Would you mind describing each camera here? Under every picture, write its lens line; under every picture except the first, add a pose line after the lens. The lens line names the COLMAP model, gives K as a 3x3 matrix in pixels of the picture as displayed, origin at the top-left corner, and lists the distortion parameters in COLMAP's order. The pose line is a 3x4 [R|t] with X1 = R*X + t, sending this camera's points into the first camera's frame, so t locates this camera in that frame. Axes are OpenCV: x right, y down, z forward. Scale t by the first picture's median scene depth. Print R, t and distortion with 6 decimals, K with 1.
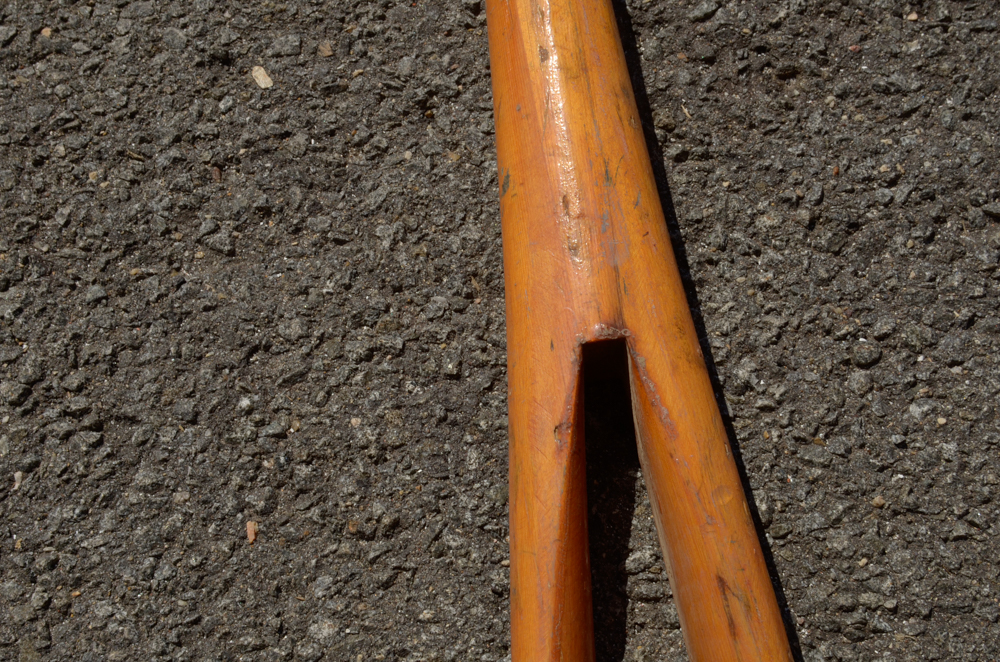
lens RADIAL K [[1449.1, 0, 499.5], [0, 1449.1, 332.5], [0, 0, 1]] dist [0.015649, 0.000000]
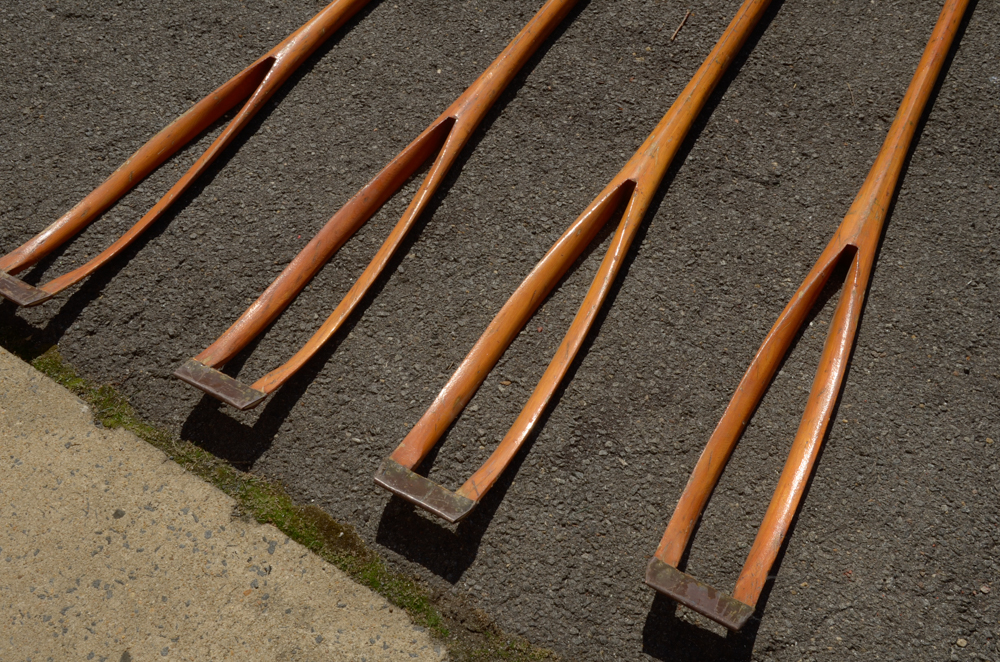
lens RADIAL K [[973.3, 0, 498.8], [0, 973.3, 328.8], [0, 0, 1]] dist [-0.049076, 0.000000]
pose [[0.820073, 0.465714, -0.332552, 1.491070], [-0.537266, 0.826672, -0.167205, 0.971582], [0.197042, 0.315790, 0.928144, -1.627294]]
